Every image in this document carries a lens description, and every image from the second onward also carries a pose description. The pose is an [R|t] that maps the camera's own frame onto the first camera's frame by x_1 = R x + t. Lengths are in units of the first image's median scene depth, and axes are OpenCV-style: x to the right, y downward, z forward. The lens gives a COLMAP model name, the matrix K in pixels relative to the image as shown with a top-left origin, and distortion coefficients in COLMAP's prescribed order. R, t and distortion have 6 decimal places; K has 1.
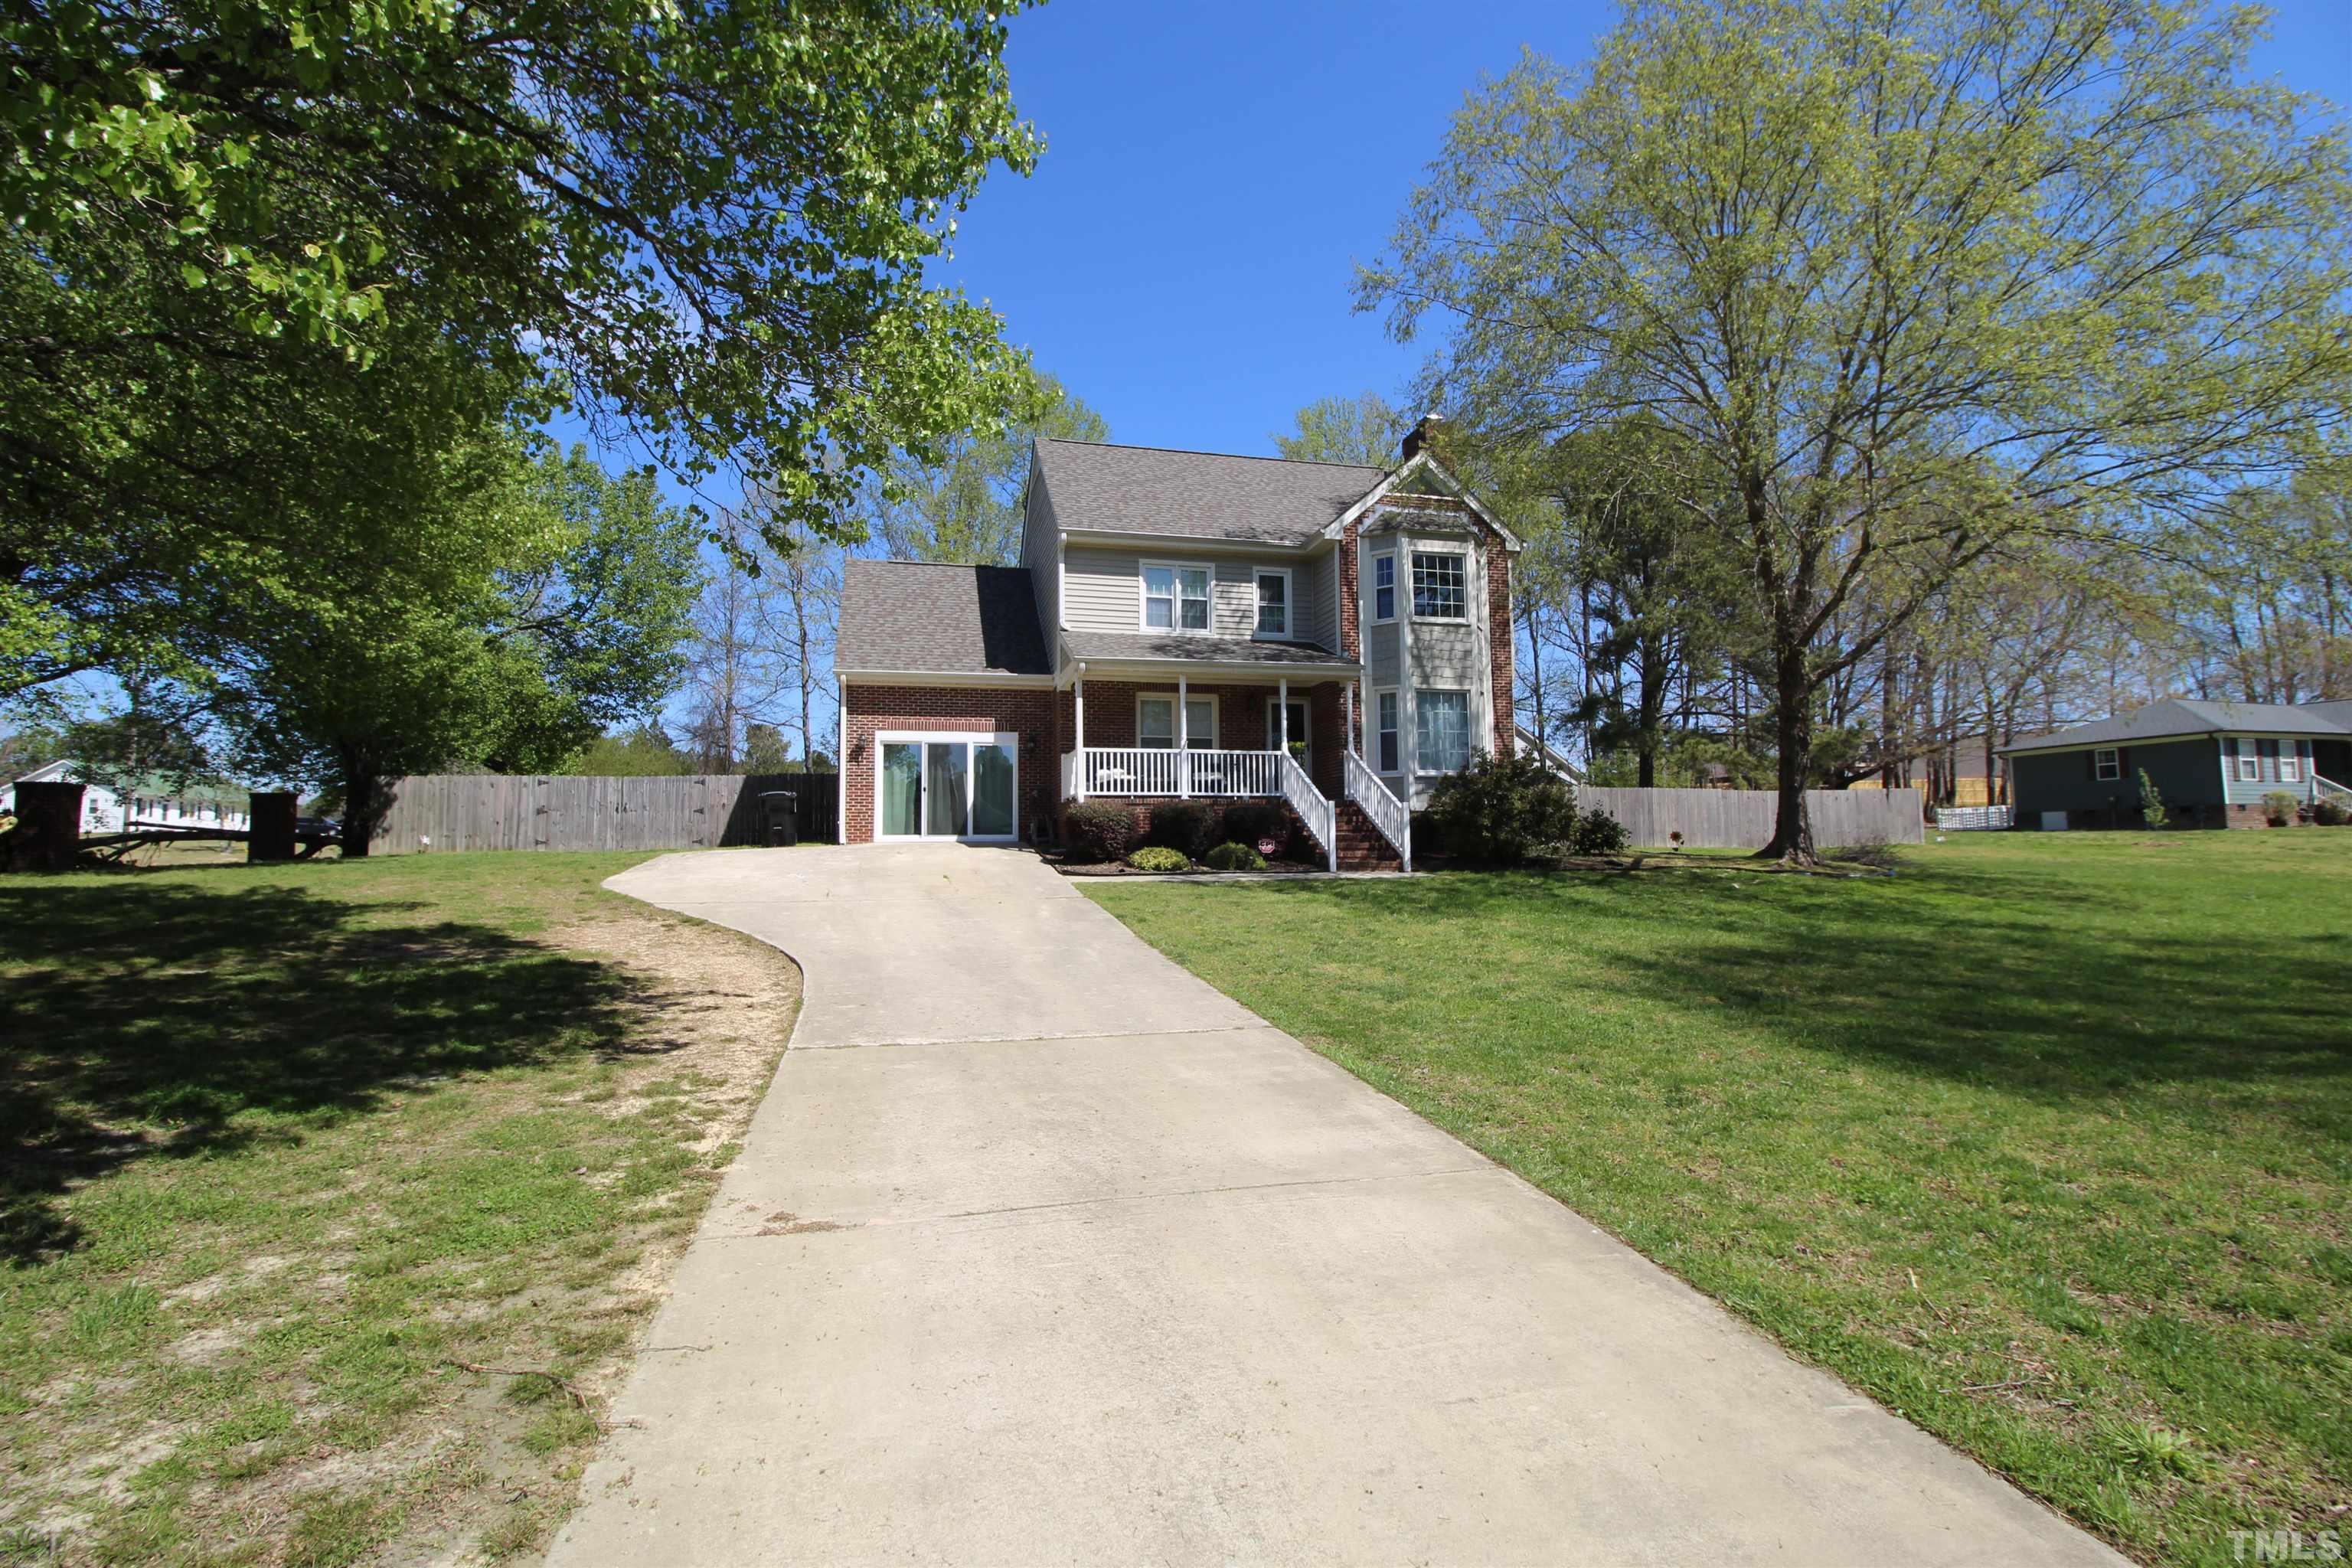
lens RADIAL K [[1094.3, 0, 1170.6], [0, 1094.3, 770.1], [0, 0, 1]] dist [-0.001440, -0.010989]
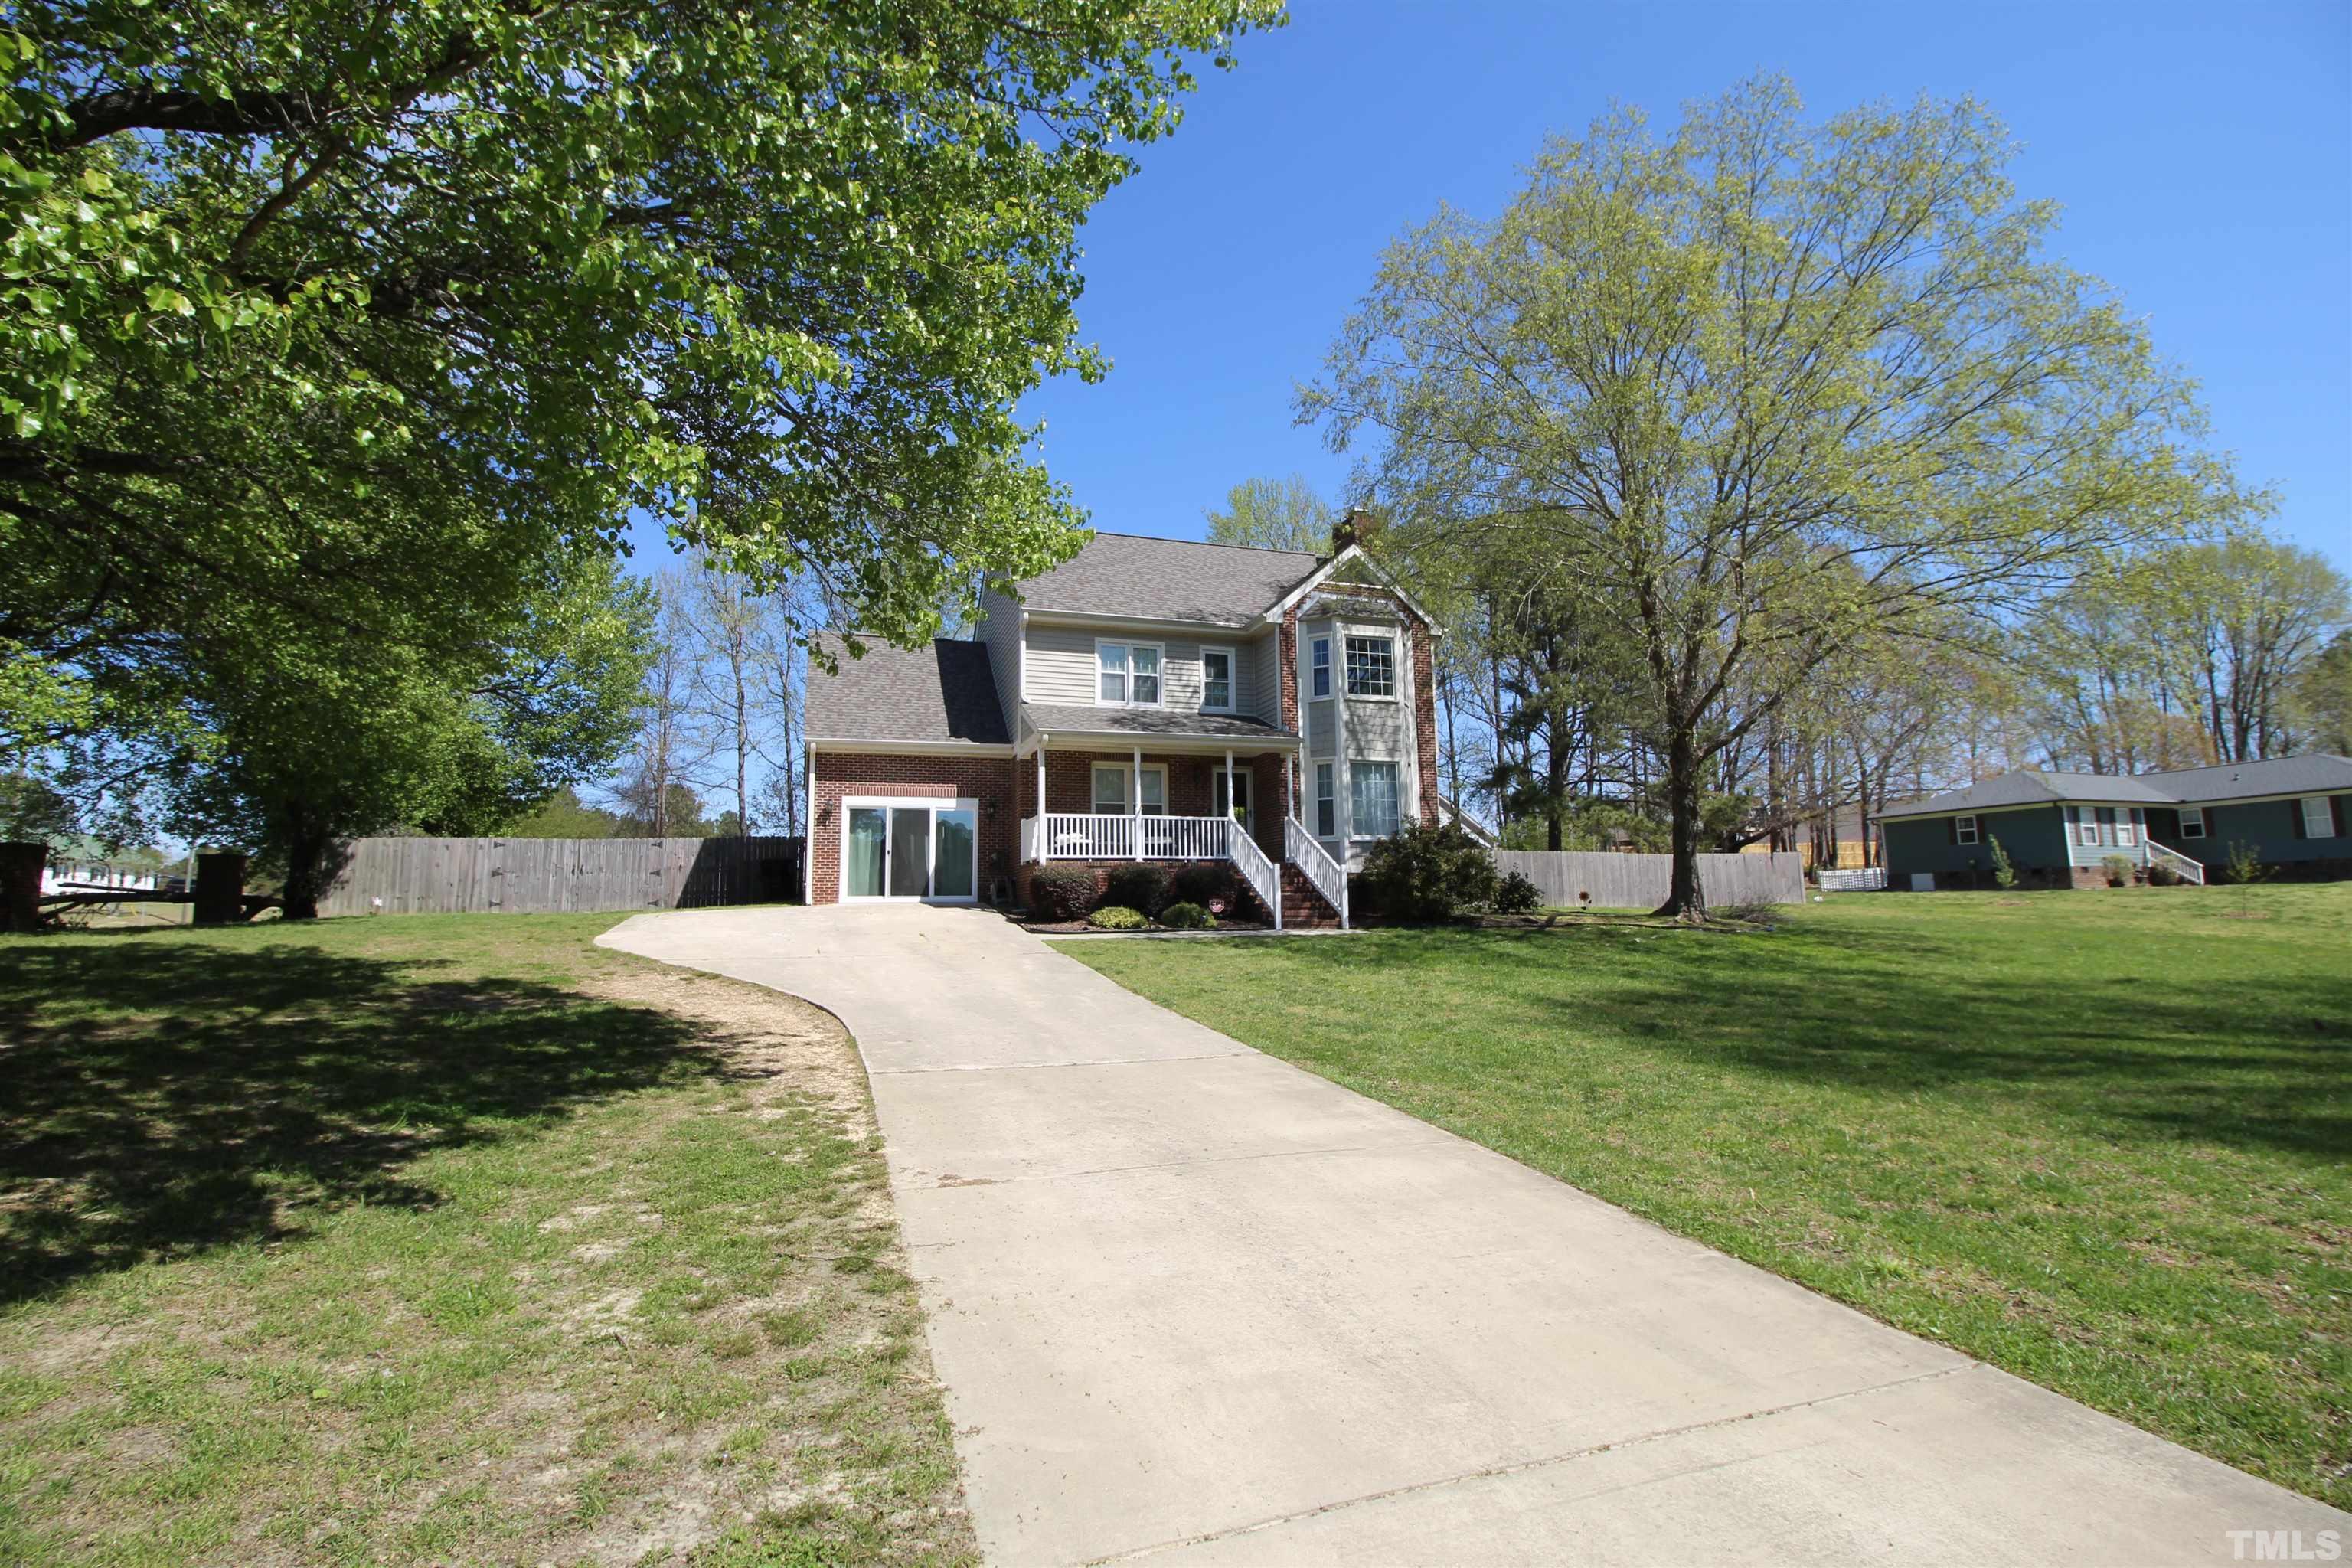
lens RADIAL K [[1094.3, 0, 1172.7], [0, 1094.3, 768.1], [0, 0, 1]] dist [-0.001440, -0.010989]
pose [[0.997139, 0.007259, 0.075235, -0.033738], [-0.002875, 0.998300, -0.058213, -0.002712], [-0.075530, 0.057830, 0.995465, -0.069937]]
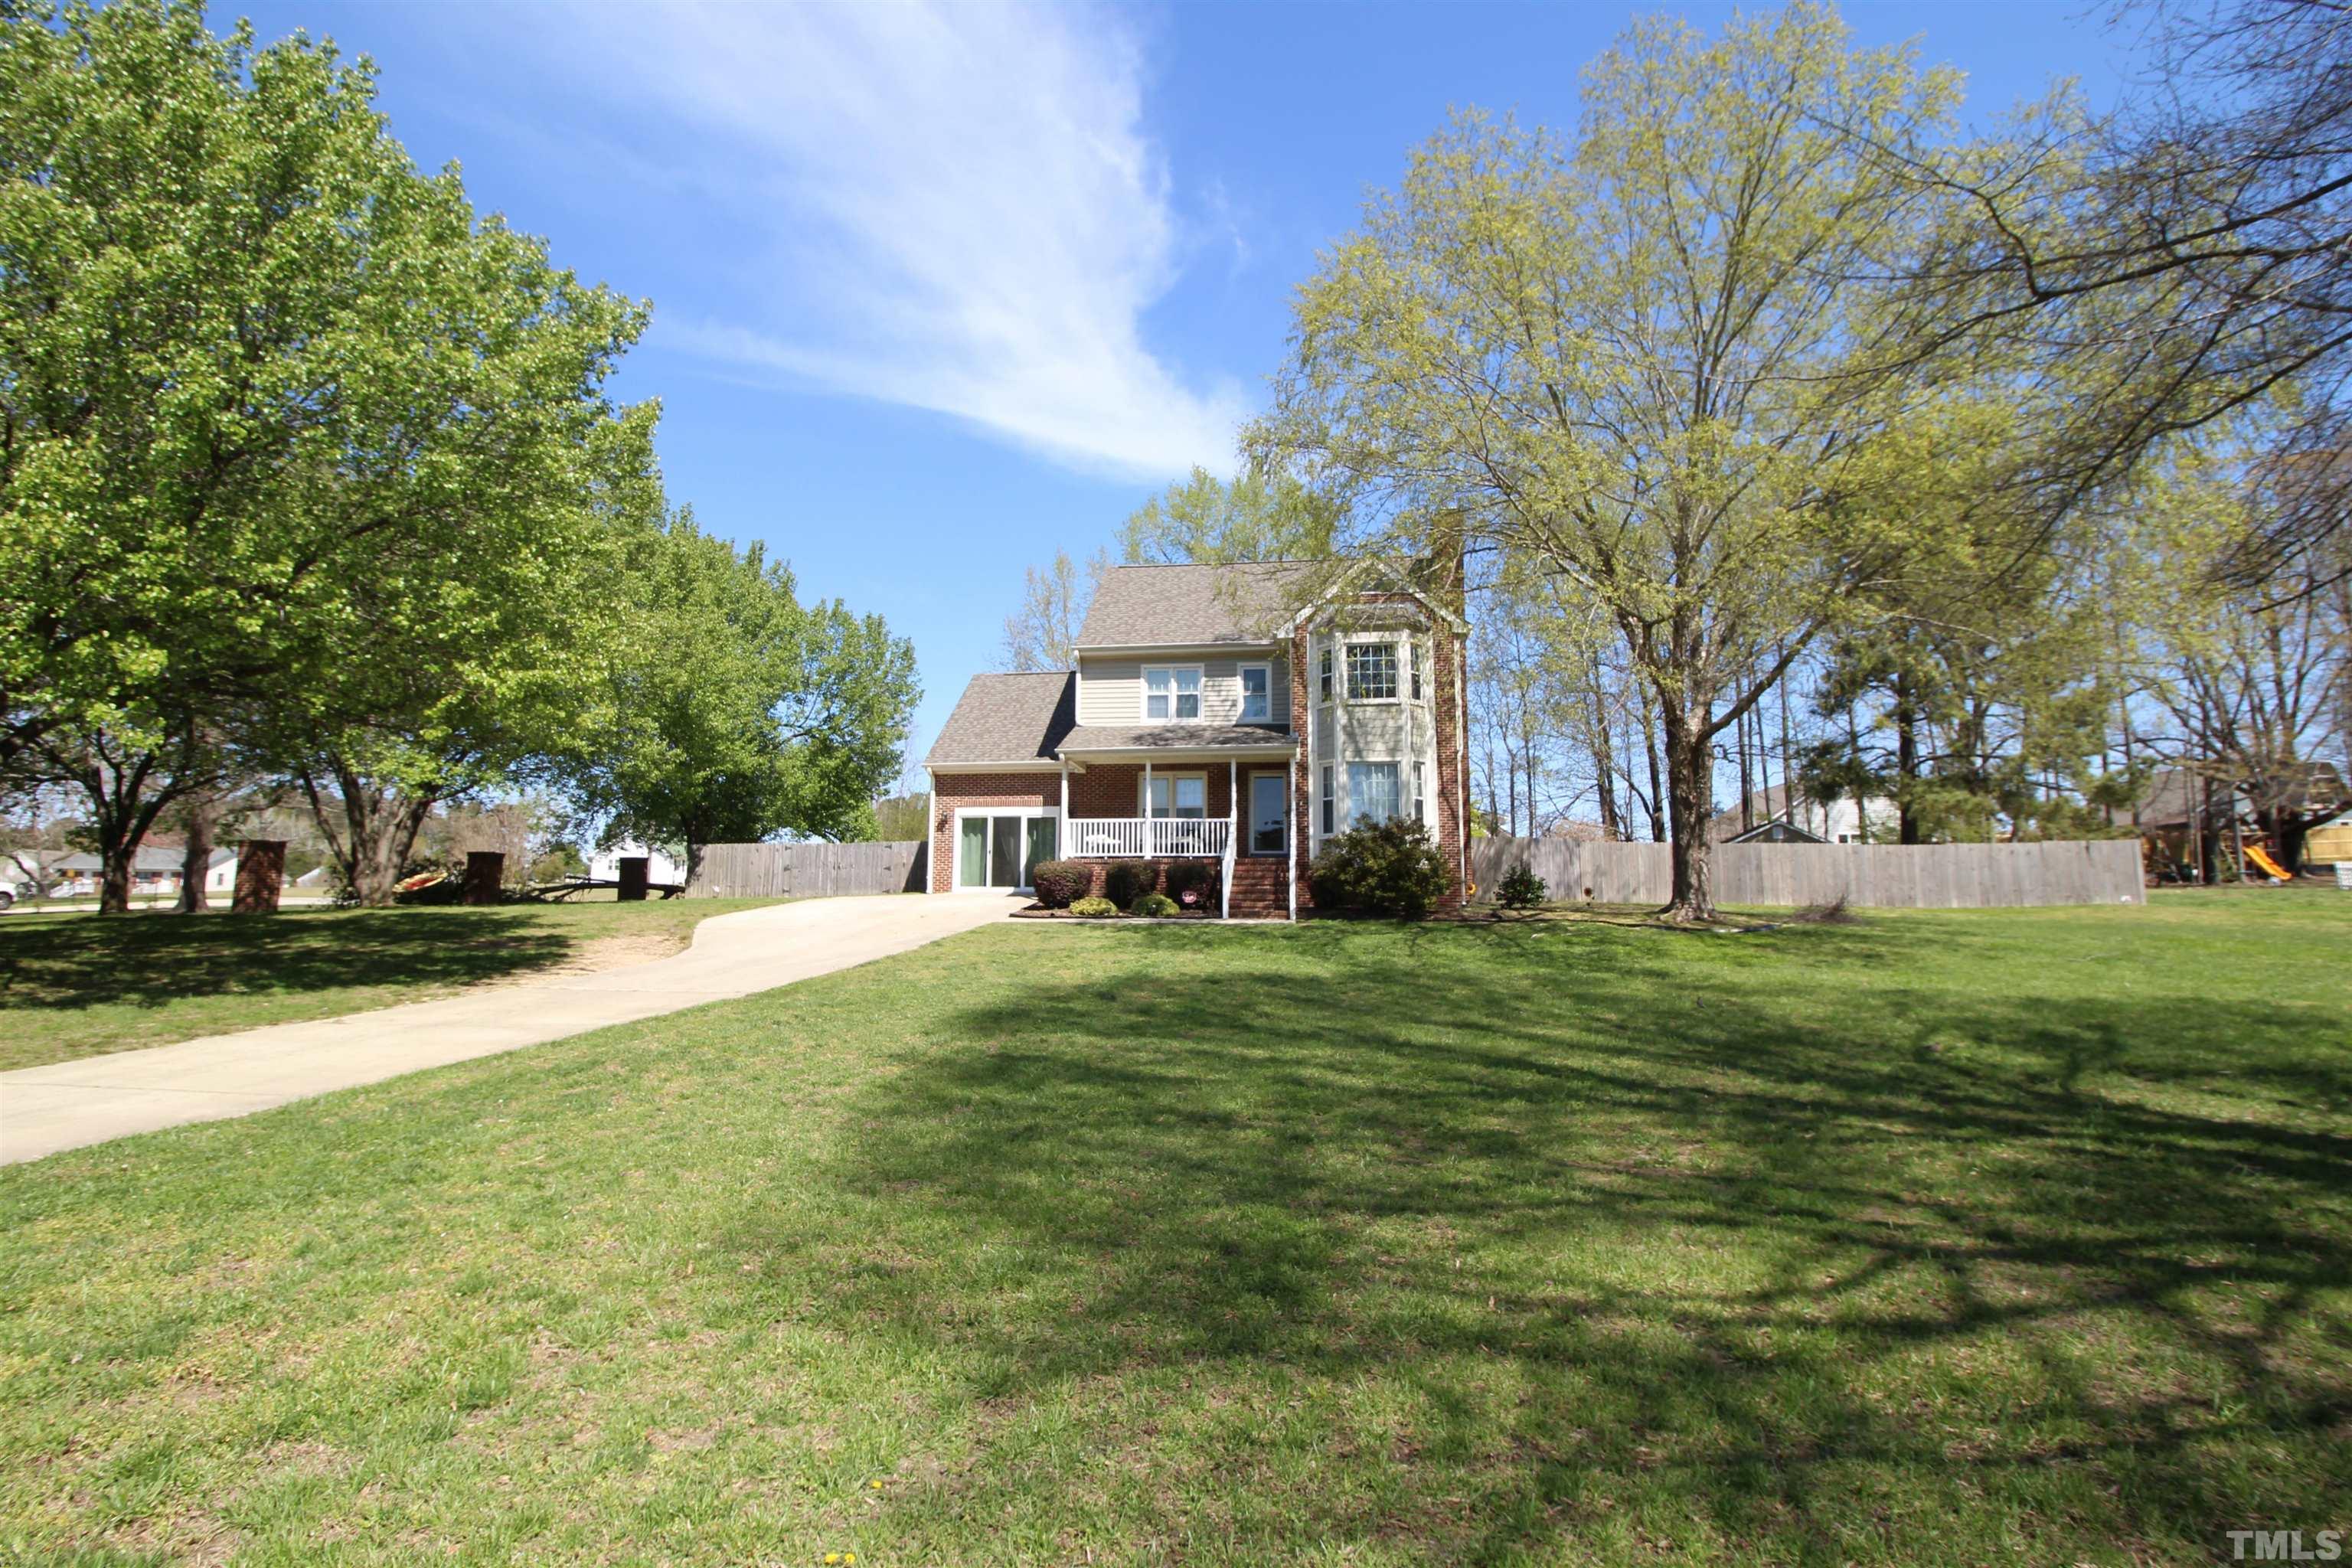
lens RADIAL K [[1094.3, 0, 1166.7], [0, 1094.3, 764.2], [0, 0, 1]] dist [-0.001440, -0.010989]
pose [[0.927458, -0.036439, -0.372148, 0.471432], [0.015979, 0.998194, -0.057916, -0.008054], [0.373586, 0.047768, 0.926365, -0.140847]]
